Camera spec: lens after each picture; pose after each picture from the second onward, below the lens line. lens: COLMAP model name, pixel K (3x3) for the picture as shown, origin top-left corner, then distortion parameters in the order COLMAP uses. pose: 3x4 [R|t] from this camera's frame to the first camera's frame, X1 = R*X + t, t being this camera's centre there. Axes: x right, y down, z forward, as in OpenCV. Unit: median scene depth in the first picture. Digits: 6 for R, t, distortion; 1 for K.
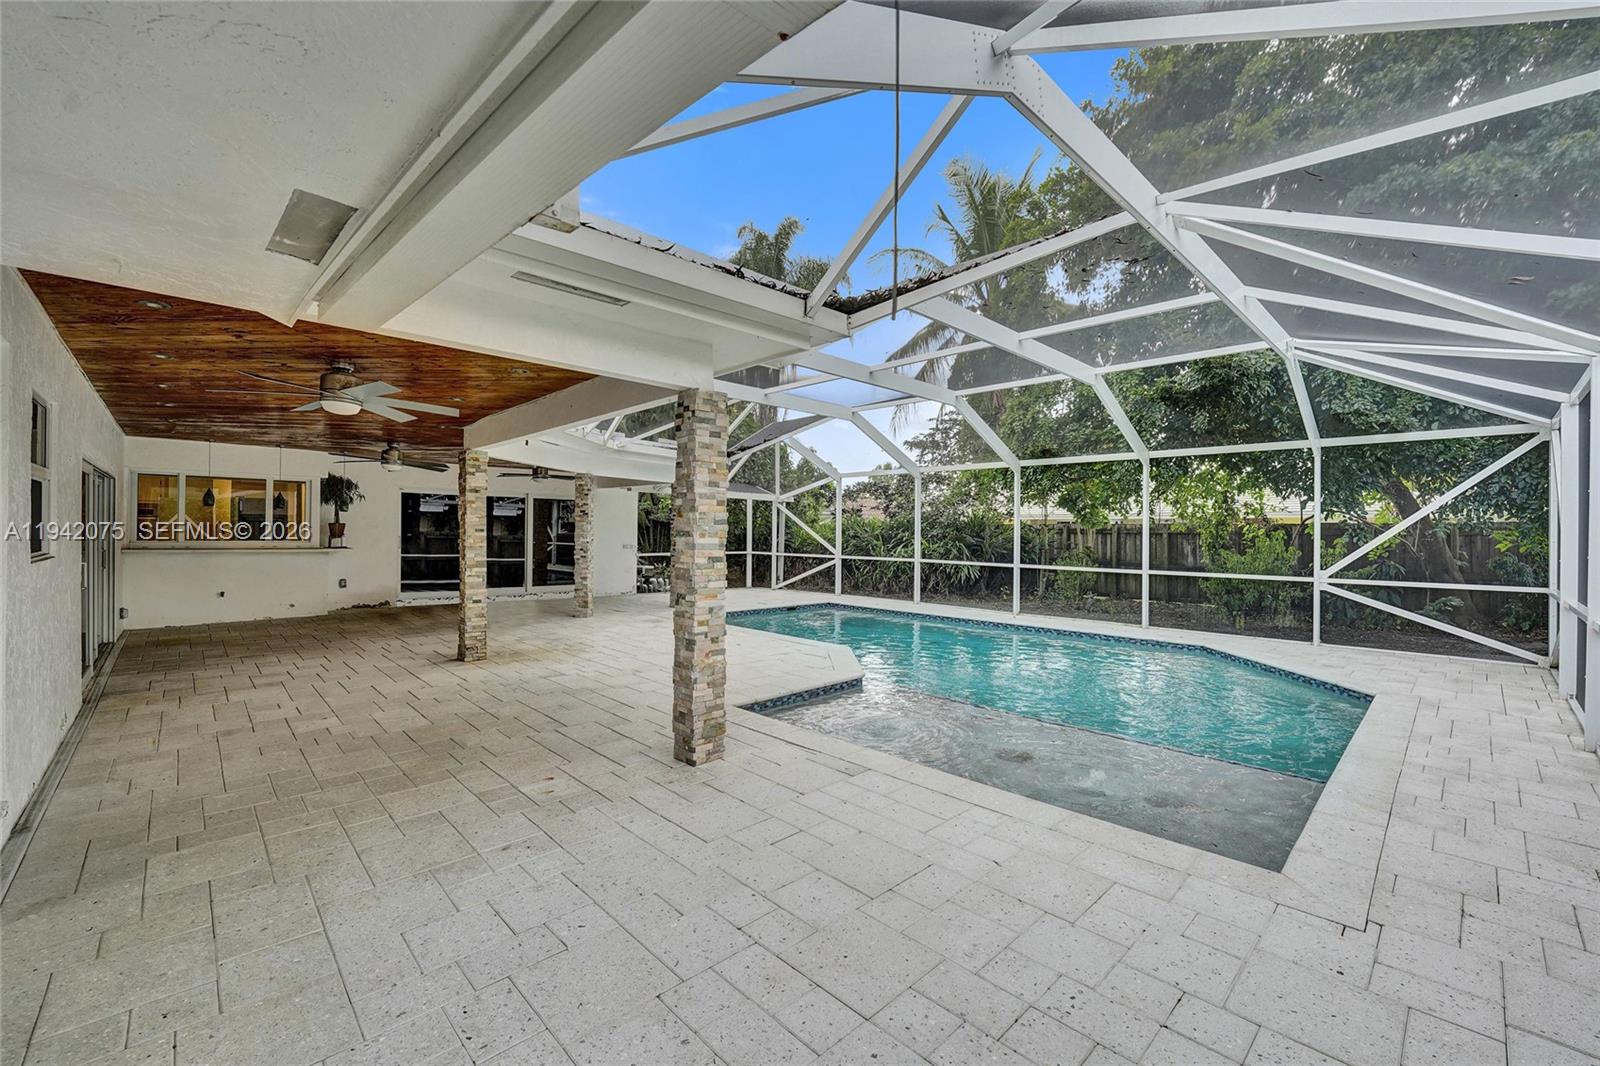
lens RADIAL K [[657.0, 0, 798.9], [0, 657.0, 530.9], [0, 0, 1]] dist [-0.029395, 0.004090]
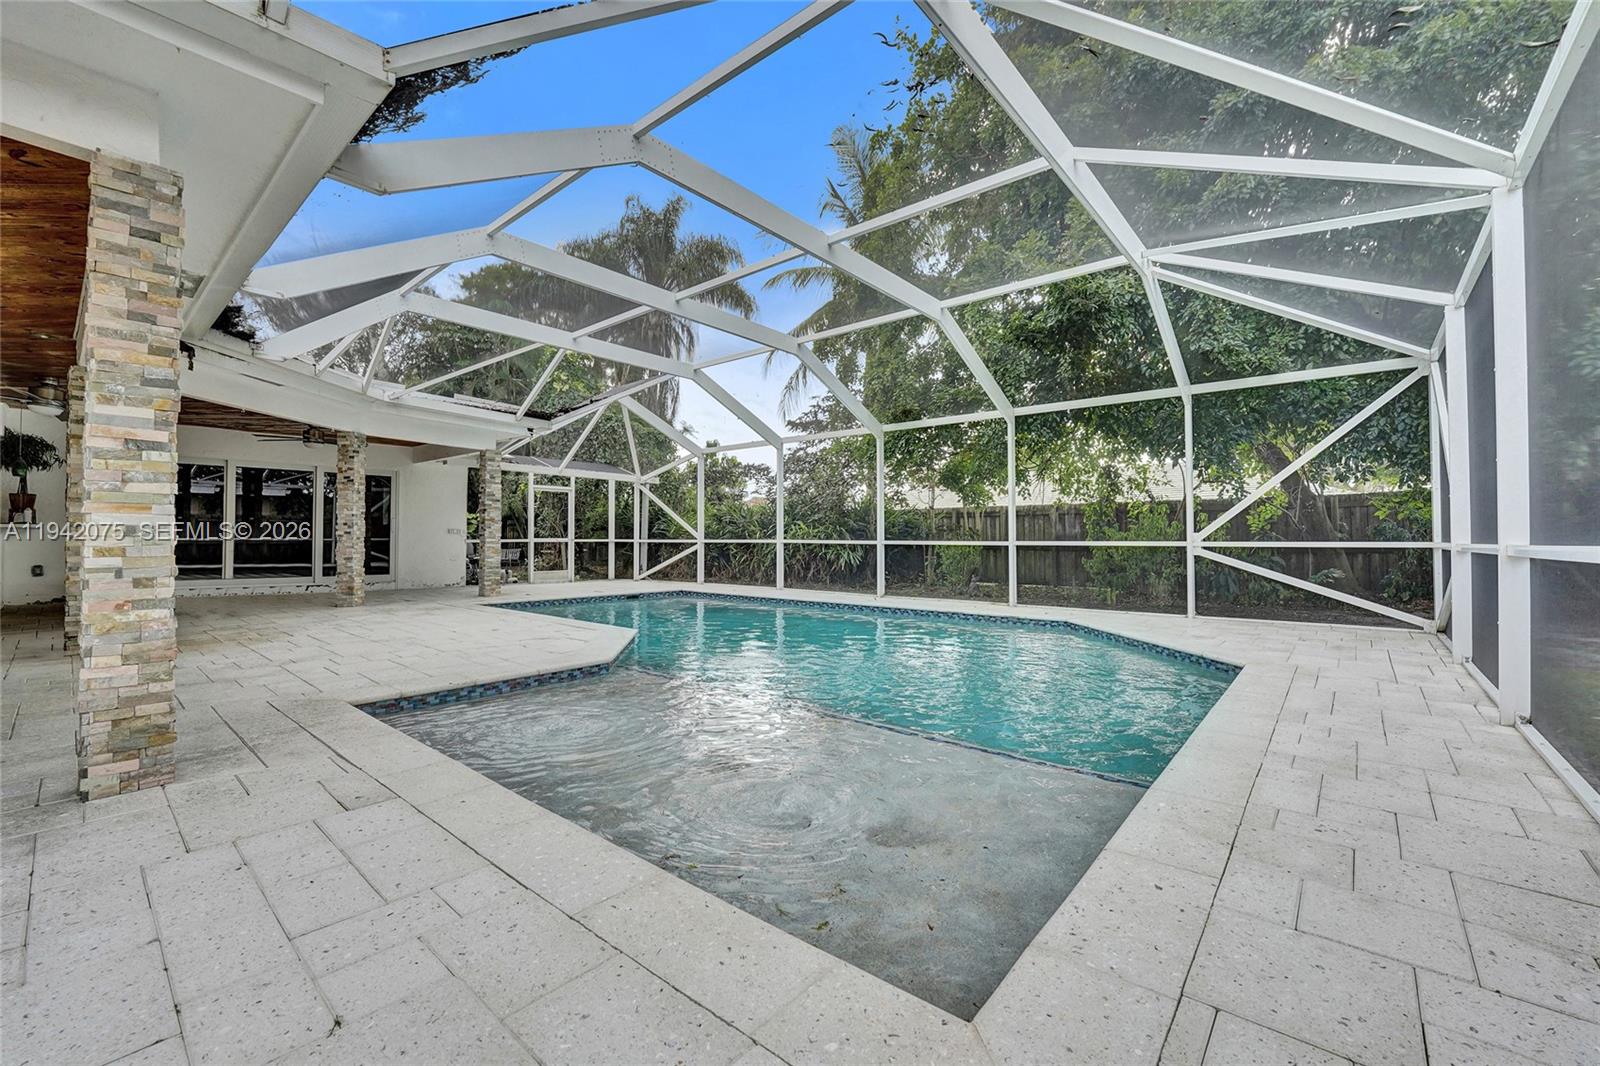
lens RADIAL K [[657.0, 0, 789.6], [0, 657.0, 524.3], [0, 0, 1]] dist [-0.029395, 0.004090]
pose [[0.995447, -0.009776, 0.094818, 0.185525], [0.011299, 0.999815, -0.015536, 0.061315], [-0.094649, 0.016537, 0.995373, 0.177849]]
